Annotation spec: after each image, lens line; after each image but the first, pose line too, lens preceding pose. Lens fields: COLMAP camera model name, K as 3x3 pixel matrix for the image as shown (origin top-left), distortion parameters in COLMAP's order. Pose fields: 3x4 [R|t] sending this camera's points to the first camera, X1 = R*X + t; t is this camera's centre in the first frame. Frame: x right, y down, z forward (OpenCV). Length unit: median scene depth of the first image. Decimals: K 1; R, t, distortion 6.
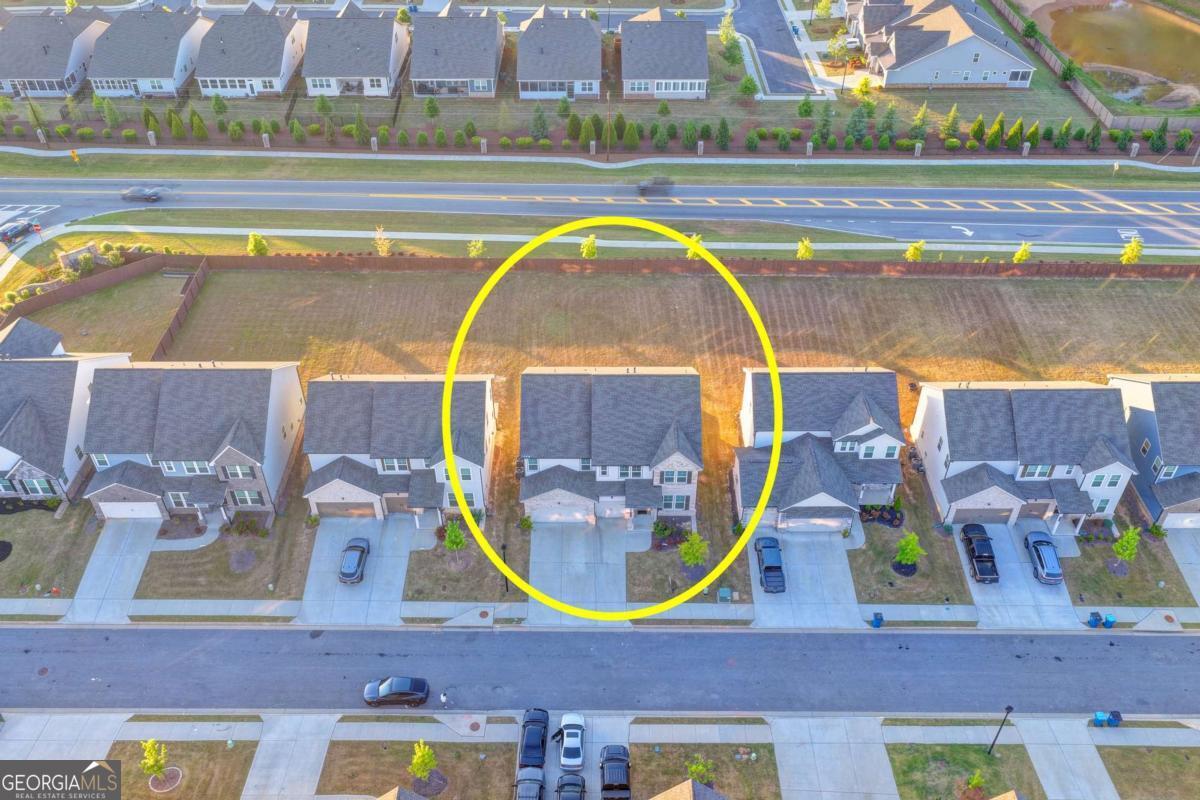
lens RADIAL K [[998.0, 0, 602.8], [0, 998.0, 401.6], [0, 0, 1]] dist [-0.007199, 0.029524]
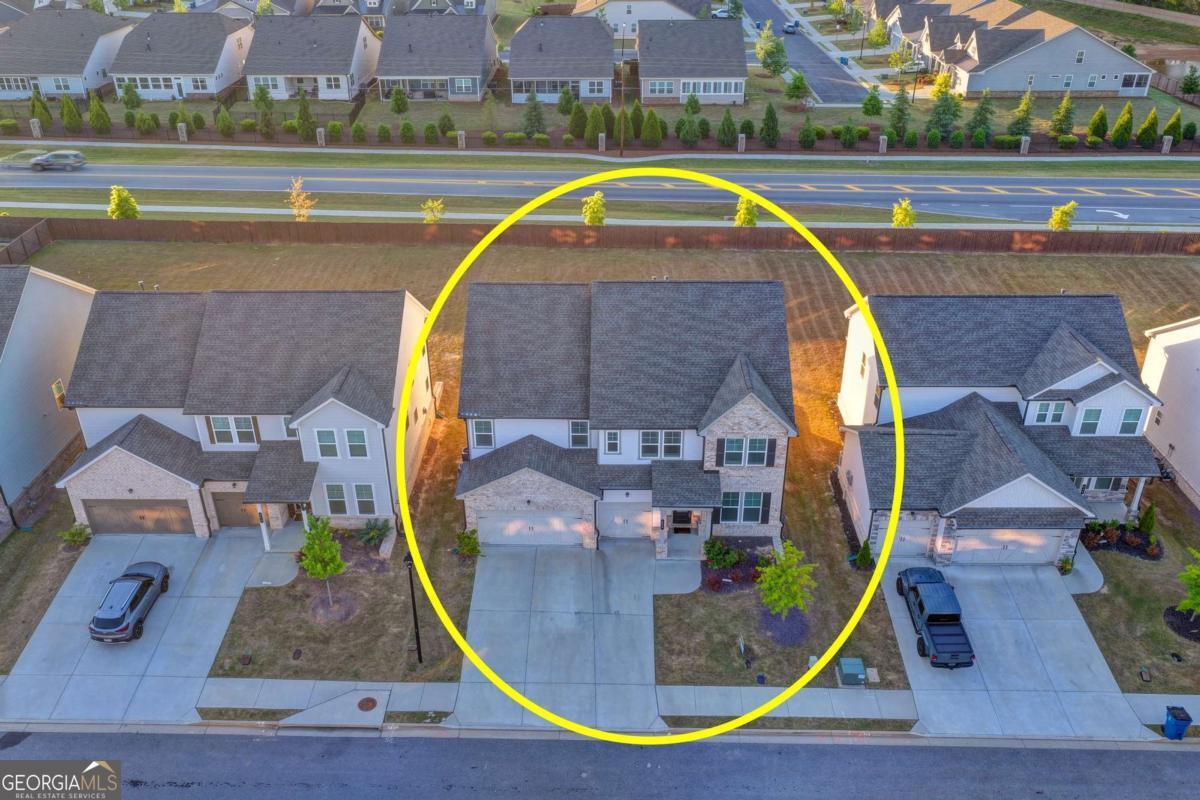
lens RADIAL K [[998.0, 0, 602.8], [0, 998.0, 401.6], [0, 0, 1]] dist [-0.007199, 0.029524]
pose [[0.999898, 0.003950, -0.013759, 0.003154], [-0.006515, 0.981429, -0.191713, 0.148390], [0.012746, 0.191783, 0.981355, 0.451876]]
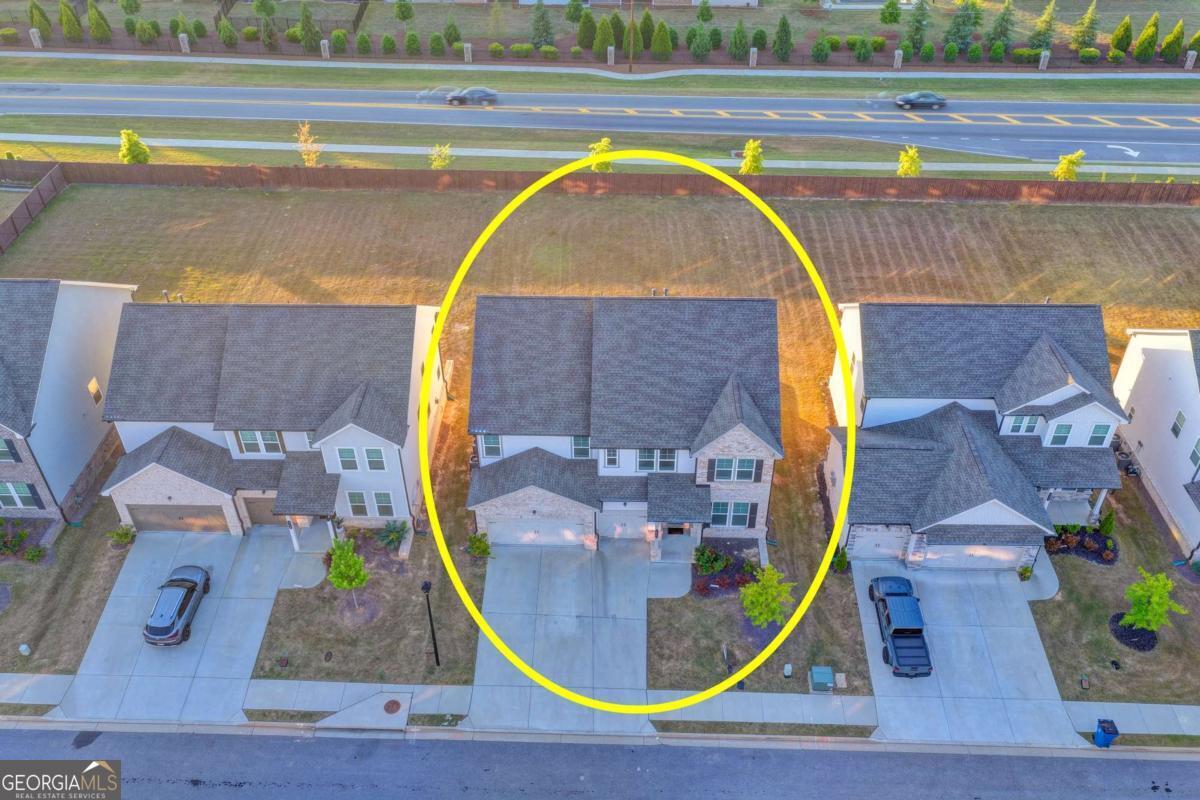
lens RADIAL K [[998.0, 0, 602.8], [0, 998.0, 401.6], [0, 0, 1]] dist [-0.007199, 0.029524]
pose [[0.999607, 0.013662, -0.024488, 0.009601], [-0.014452, 0.999371, -0.032376, 0.054182], [0.024030, 0.032717, 0.999176, 0.404371]]
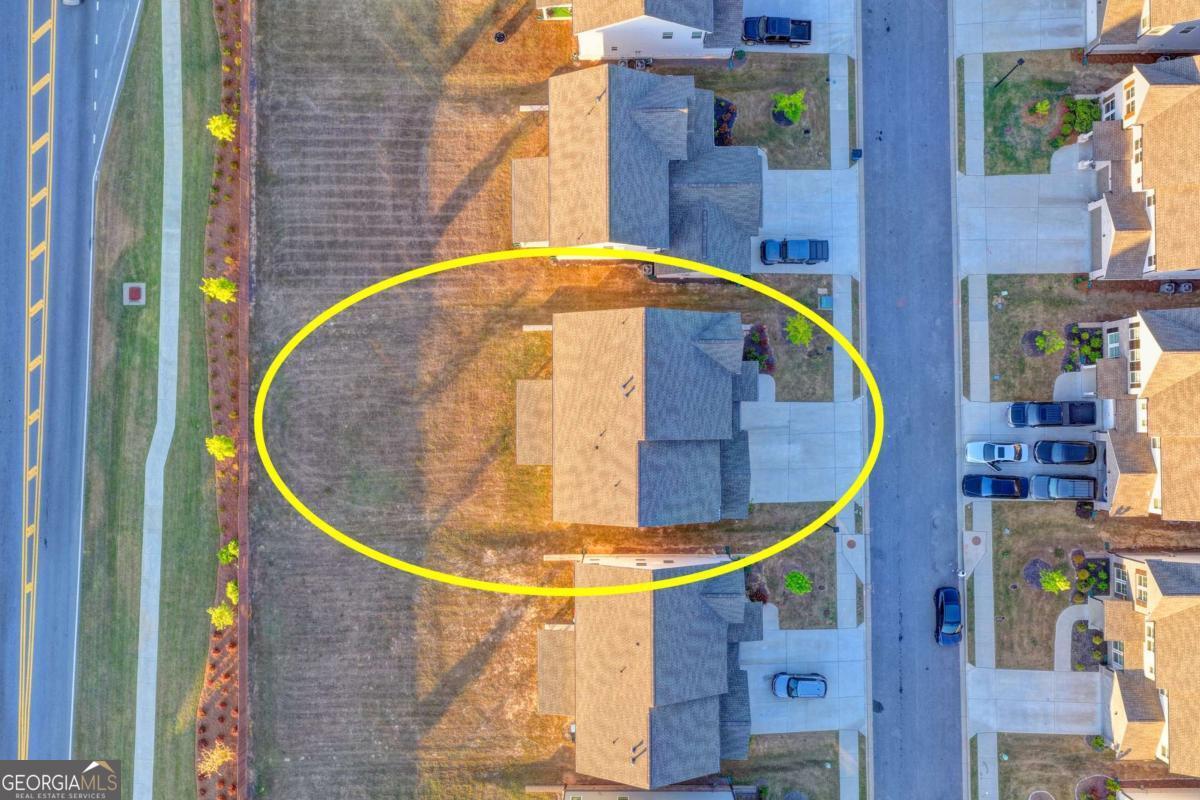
lens RADIAL K [[998.4, 0, 603.4], [0, 998.4, 404.9], [0, 0, 1]] dist [-0.018542, 0.050241]
pose [[-0.001624, -0.999889, 0.014798, 0.005937], [0.656246, 0.010100, 0.754479, -0.654973], [-0.754545, 0.010936, 0.656157, 0.489115]]
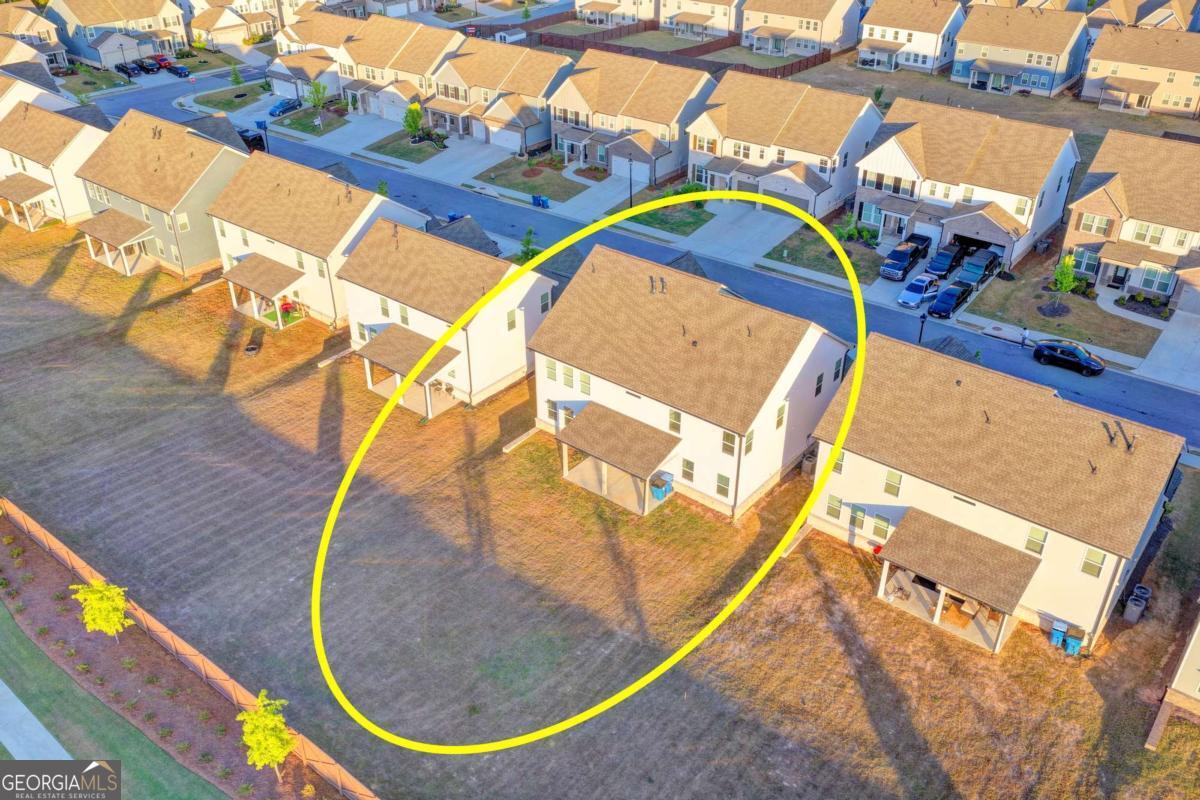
lens RADIAL K [[998.4, 0, 603.4], [0, 998.4, 404.9], [0, 0, 1]] dist [-0.018542, 0.050241]
pose [[-0.779103, -0.331872, 0.531846, -0.327613], [0.404361, 0.382264, 0.830883, -0.576755], [-0.479052, 0.862401, -0.163627, 1.206584]]
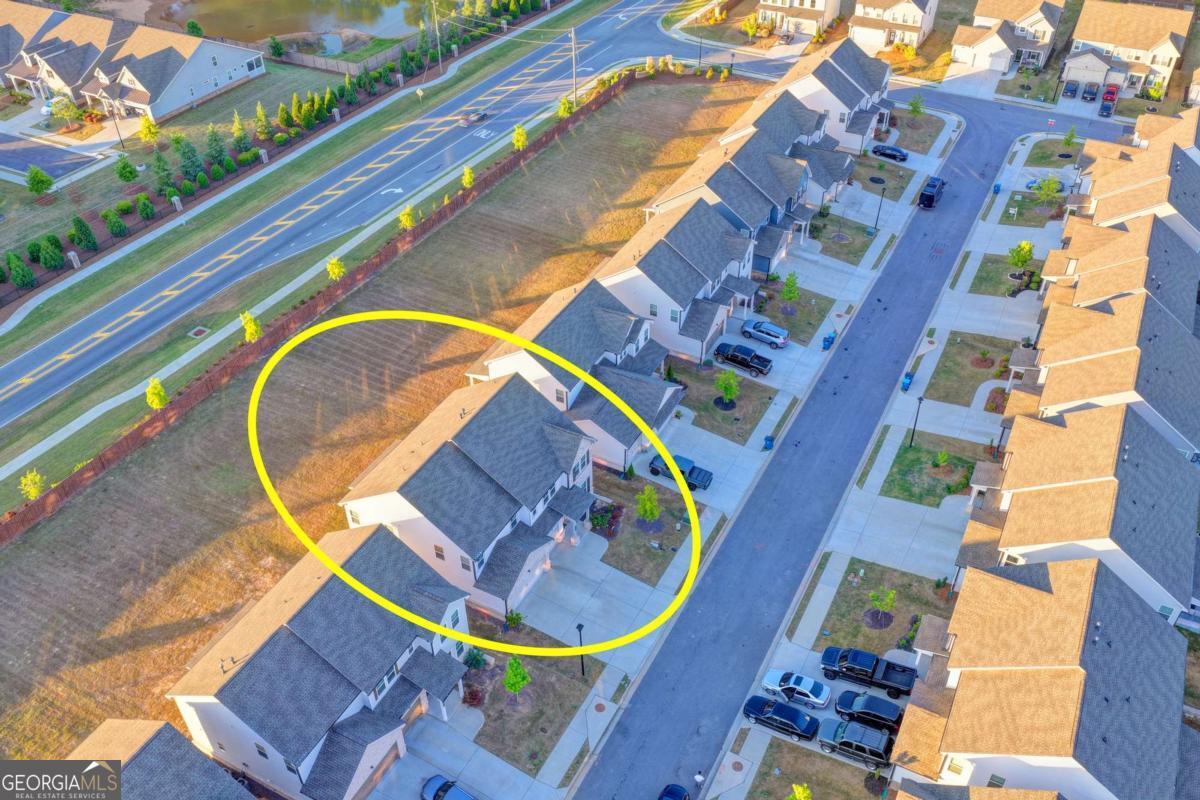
lens RADIAL K [[998.0, 0, 602.8], [0, 998.0, 401.6], [0, 0, 1]] dist [-0.007199, 0.029524]
pose [[0.468113, -0.559782, 0.683751, -0.516019], [0.577410, 0.779498, 0.242860, -0.184212], [-0.668930, 0.281119, 0.688116, 0.308297]]
